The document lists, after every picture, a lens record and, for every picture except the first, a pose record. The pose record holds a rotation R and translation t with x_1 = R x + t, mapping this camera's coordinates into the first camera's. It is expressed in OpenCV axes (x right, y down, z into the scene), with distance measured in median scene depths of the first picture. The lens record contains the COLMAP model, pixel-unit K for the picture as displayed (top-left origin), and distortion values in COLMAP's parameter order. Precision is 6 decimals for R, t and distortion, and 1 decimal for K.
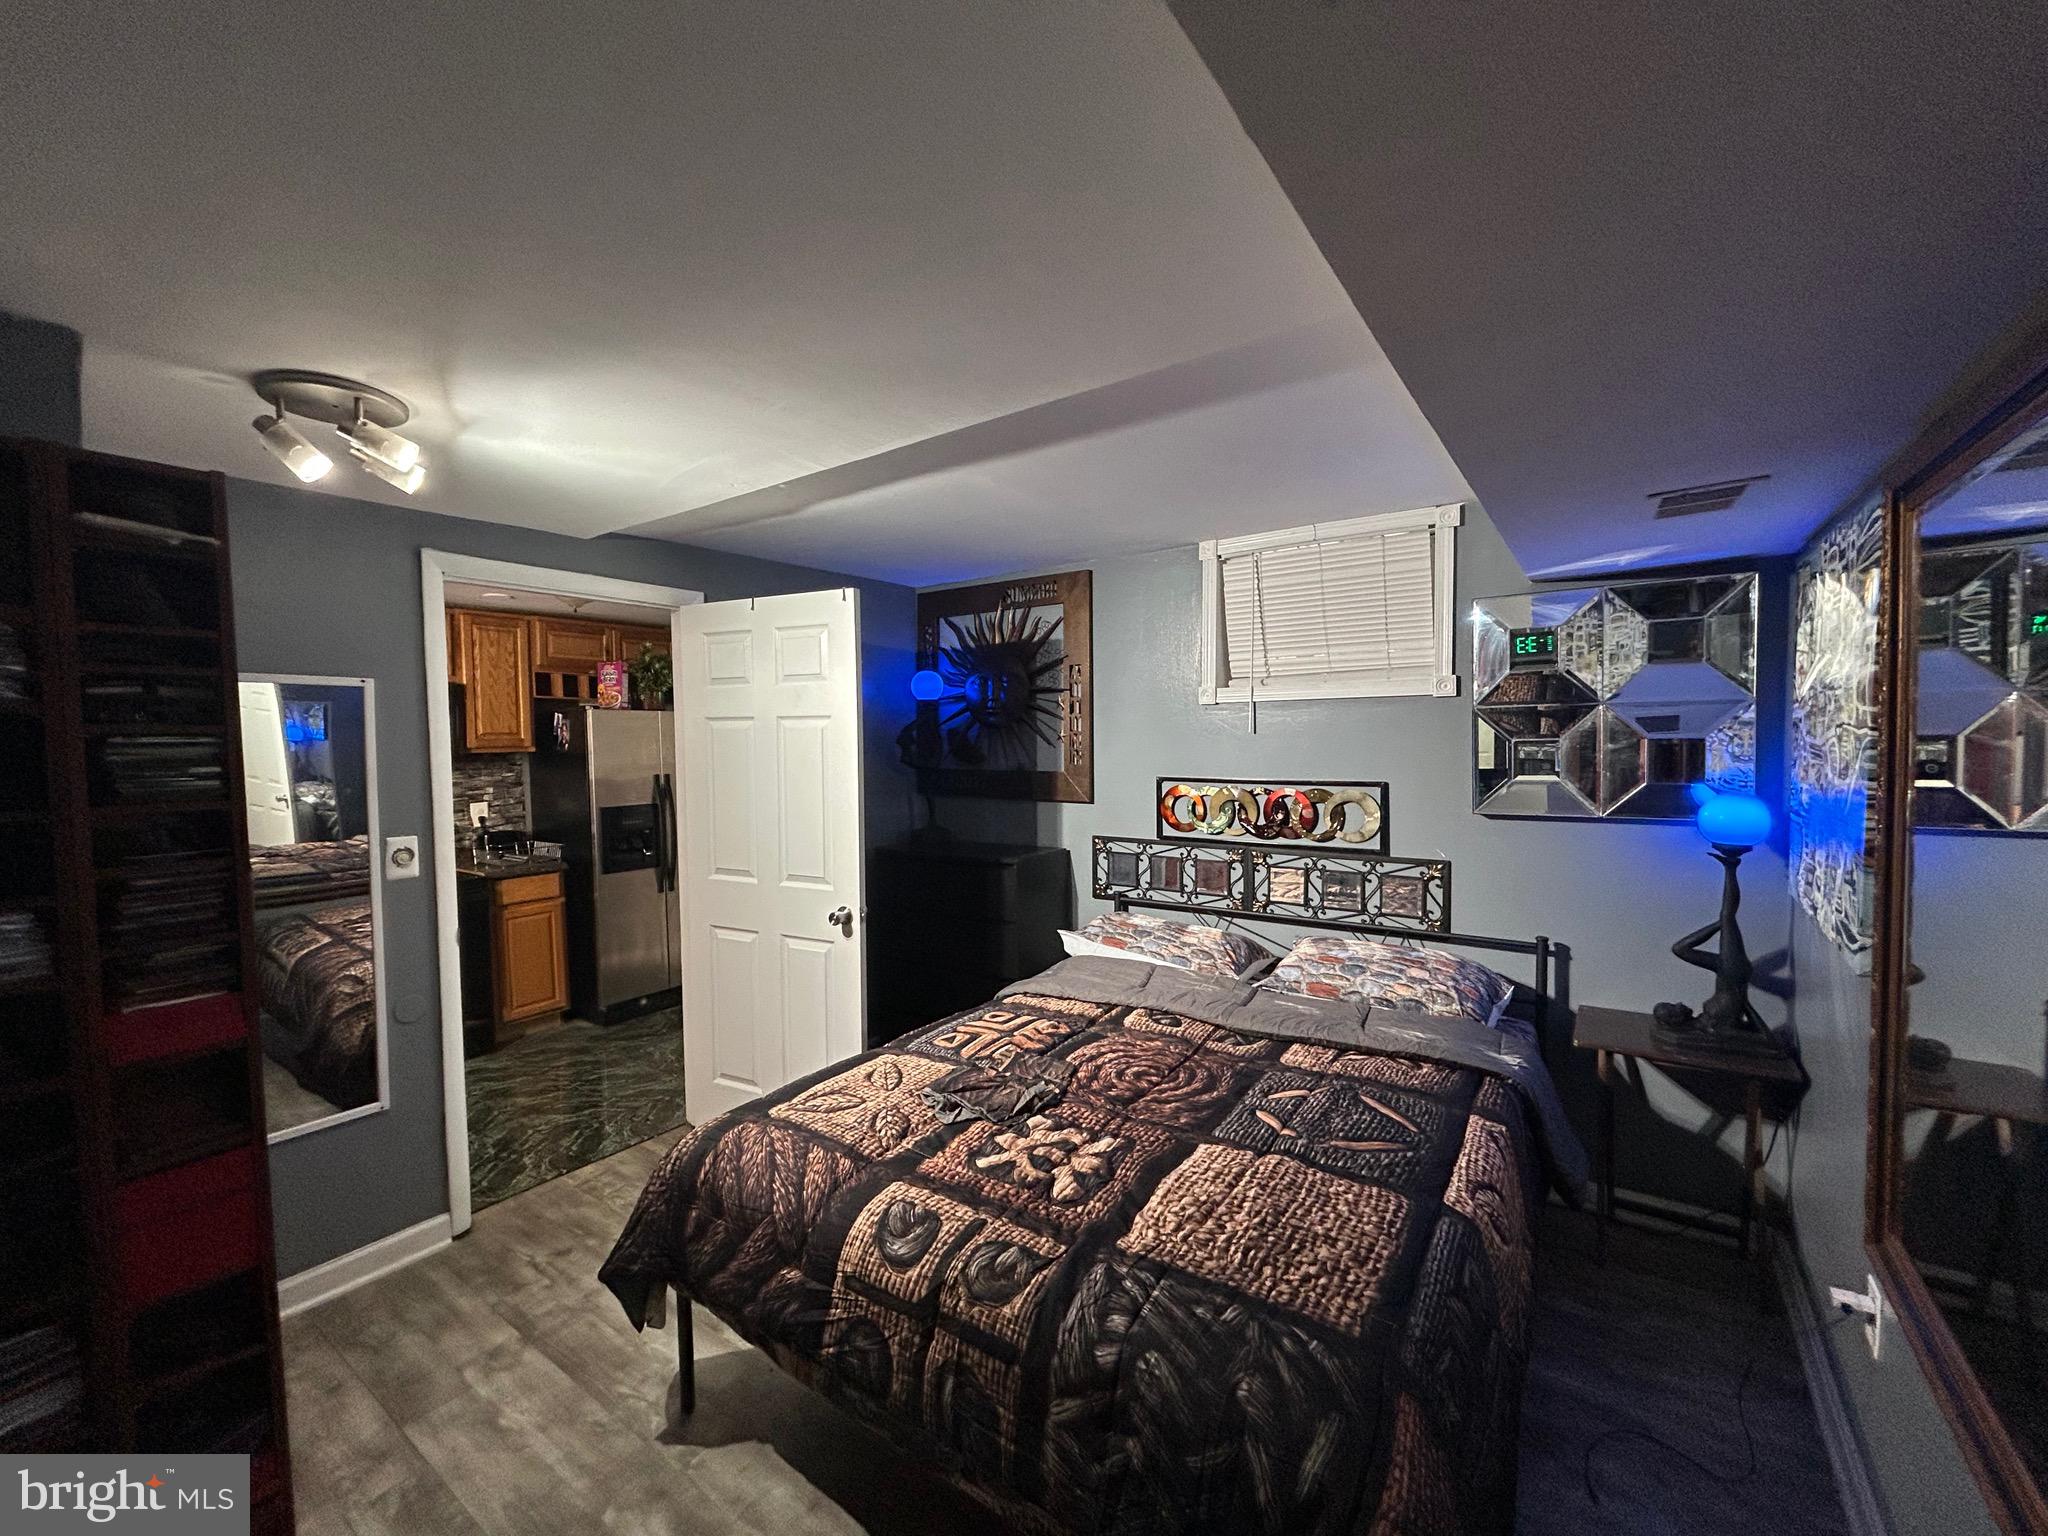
lens RADIAL K [[824.9, 0, 1014.7], [0, 824.9, 762.1], [0, 0, 1]] dist [0.004404, 0.000678]
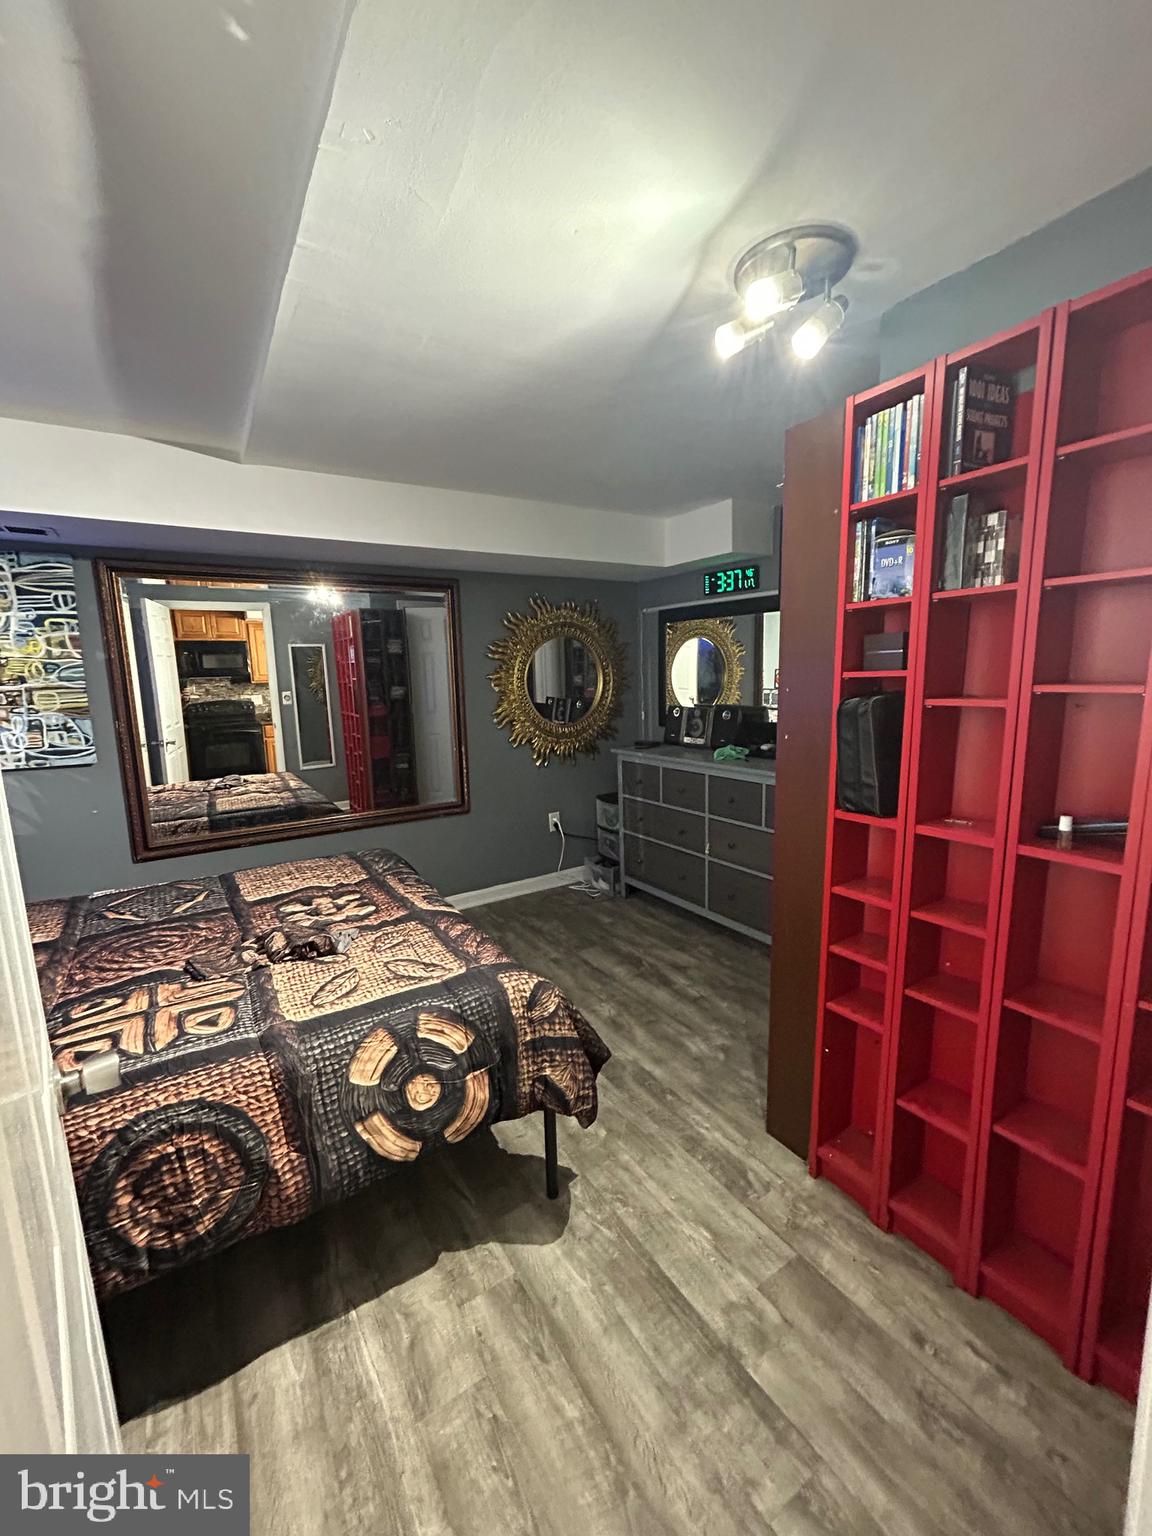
lens RADIAL K [[618.7, 0, 569.6], [0, 618.7, 769.6], [0, 0, 1]] dist [0.004404, 0.000678]
pose [[-0.925465, -0.011468, 0.378659, -0.774940], [0.060458, 0.982260, 0.177512, 0.032088], [-0.373977, 0.187174, -0.908354, 1.744592]]
